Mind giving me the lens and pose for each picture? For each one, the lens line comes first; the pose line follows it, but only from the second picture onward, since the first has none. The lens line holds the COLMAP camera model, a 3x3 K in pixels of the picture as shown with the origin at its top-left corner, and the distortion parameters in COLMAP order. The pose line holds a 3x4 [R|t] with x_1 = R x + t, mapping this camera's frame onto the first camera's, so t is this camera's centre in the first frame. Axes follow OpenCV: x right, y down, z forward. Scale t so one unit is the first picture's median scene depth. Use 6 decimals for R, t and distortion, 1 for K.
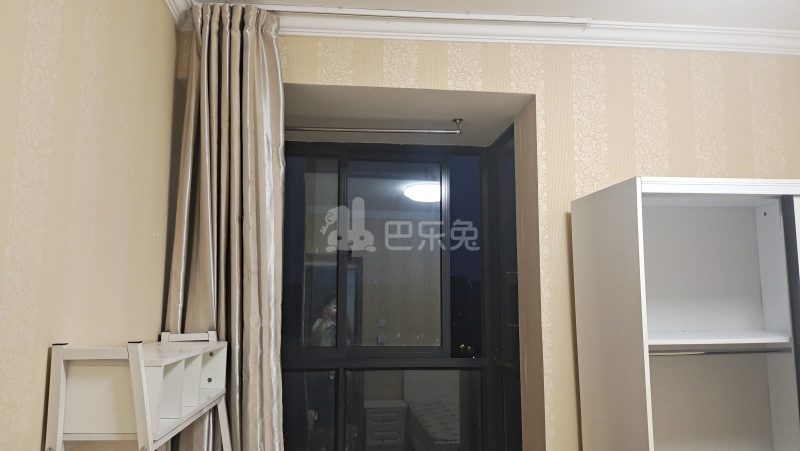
lens RADIAL K [[602.8, 0, 398.9], [0, 602.8, 231.3], [0, 0, 1]] dist [0.091927, -0.100683]
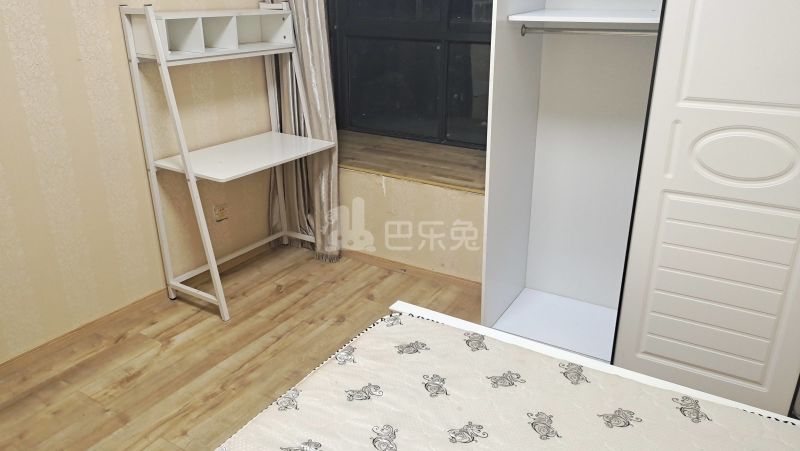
lens RADIAL K [[602.8, 0, 398.9], [0, 602.8, 231.3], [0, 0, 1]] dist [0.091927, -0.100683]
pose [[0.781780, 0.235695, -0.577294, 0.838702], [0.079344, 0.880684, 0.467012, -0.011286], [0.618486, -0.410905, 0.669800, -0.015179]]
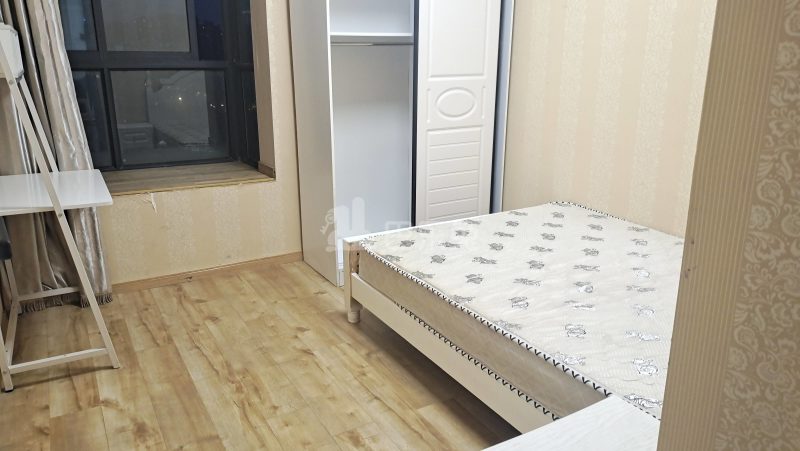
lens RADIAL K [[602.8, 0, 398.9], [0, 602.8, 231.3], [0, 0, 1]] dist [0.091927, -0.100683]
pose [[0.913427, -0.109588, 0.391971, -0.101991], [-0.054614, 0.921356, 0.384863, 0.026778], [-0.403322, -0.372952, 0.835607, -0.534211]]
